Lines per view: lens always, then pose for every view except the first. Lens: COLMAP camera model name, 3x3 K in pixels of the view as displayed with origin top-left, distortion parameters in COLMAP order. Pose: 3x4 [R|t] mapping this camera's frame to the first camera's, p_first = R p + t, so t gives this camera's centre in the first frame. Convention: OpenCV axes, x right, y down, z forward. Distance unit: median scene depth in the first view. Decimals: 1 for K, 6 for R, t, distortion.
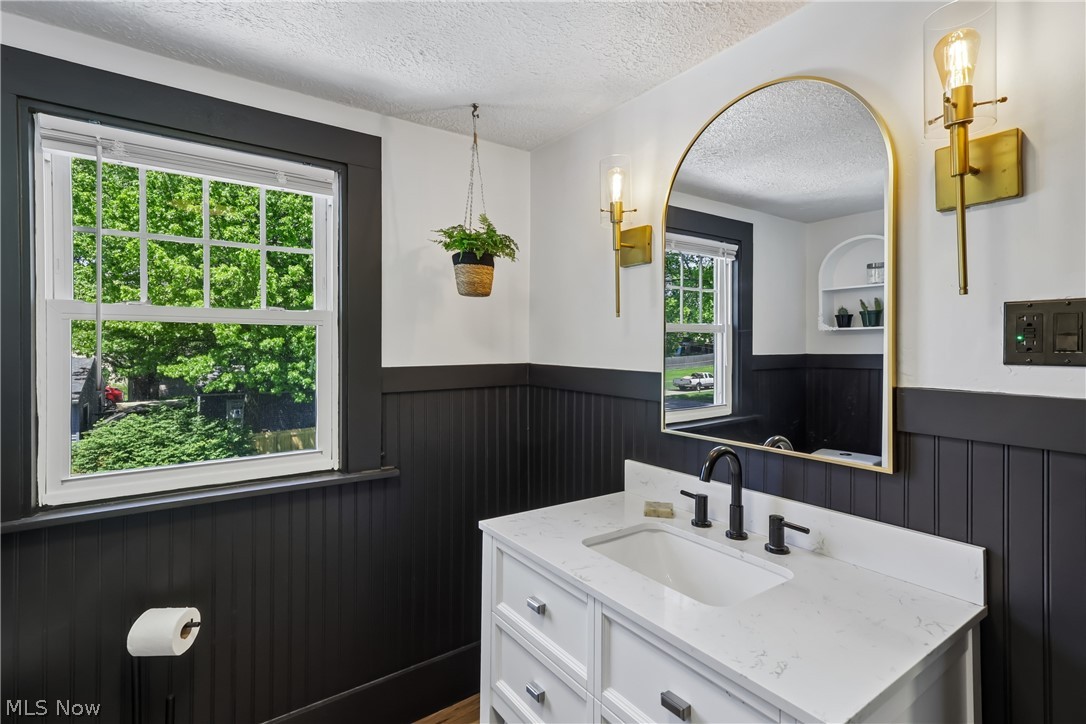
lens RADIAL K [[505.2, 0, 520.8], [0, 505.2, 349.1], [0, 0, 1]] dist [0.003071, 0.001712]
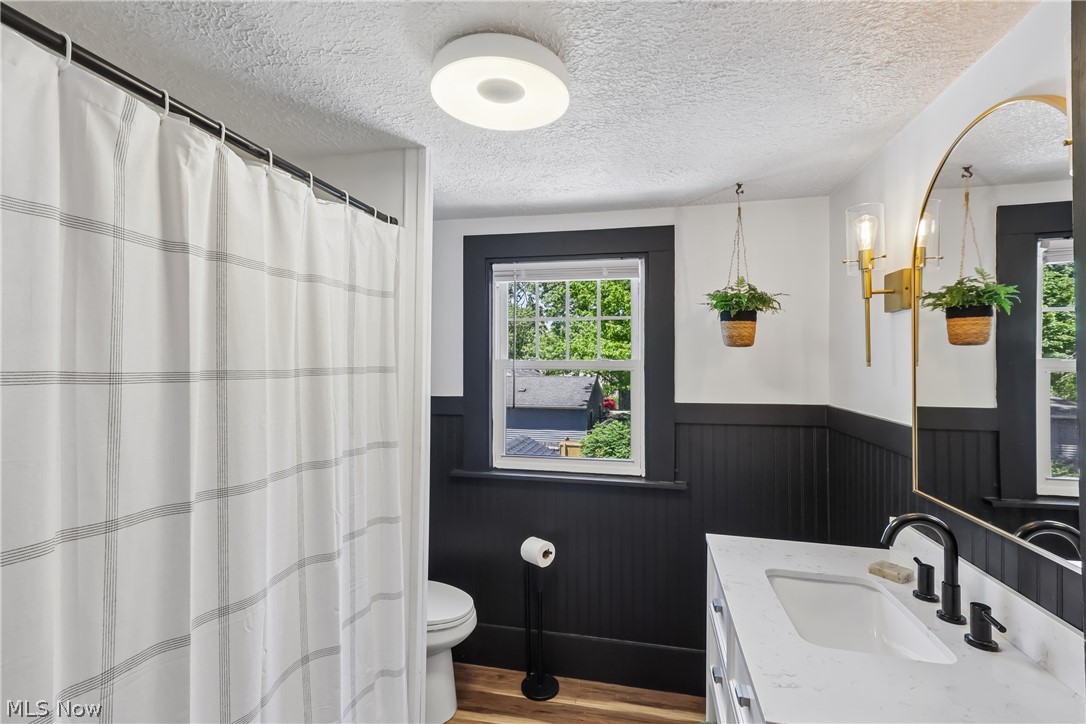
lens RADIAL K [[505.2, 0, 547.8], [0, 505.2, 361.9], [0, 0, 1]] dist [0.003071, 0.001712]
pose [[0.674407, -0.002304, -0.738356, 0.468888], [-0.006214, 0.999942, -0.008797, -0.056998], [0.738334, 0.010521, 0.674354, -0.110155]]
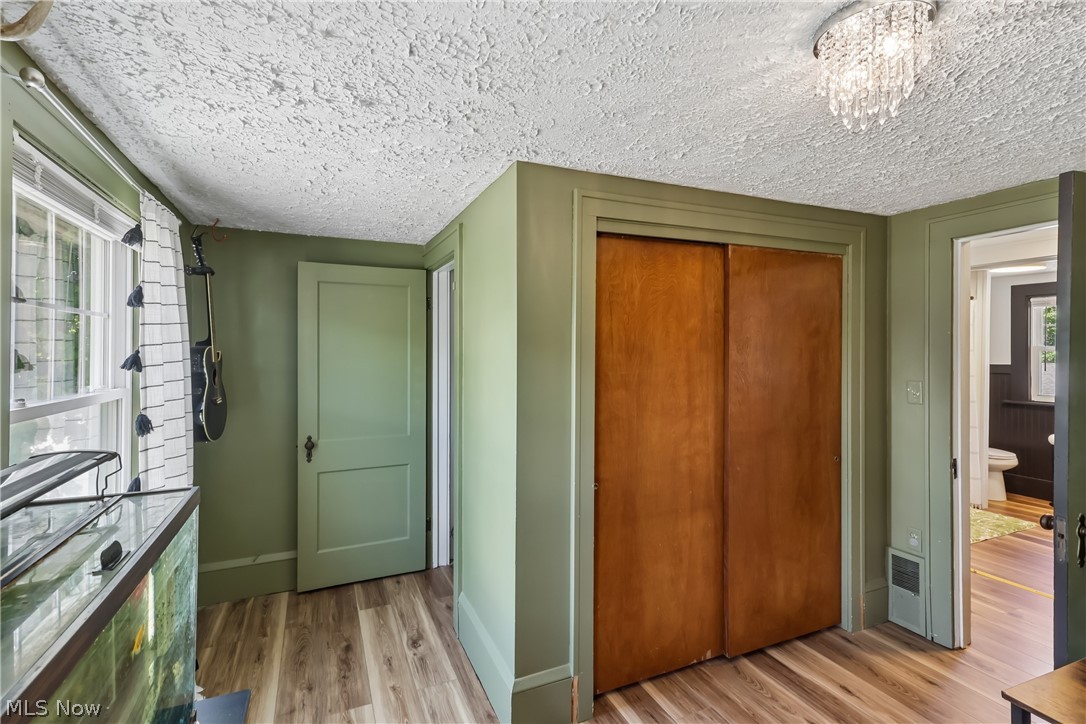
lens RADIAL K [[505.2, 0, 537.6], [0, 505.2, 355.4], [0, 0, 1]] dist [0.003071, 0.001712]
pose [[-0.191623, 0.001341, -0.981468, 2.825848], [-0.008894, 0.999956, 0.003102, -0.005358], [0.981428, 0.009323, -0.191603, -1.549744]]
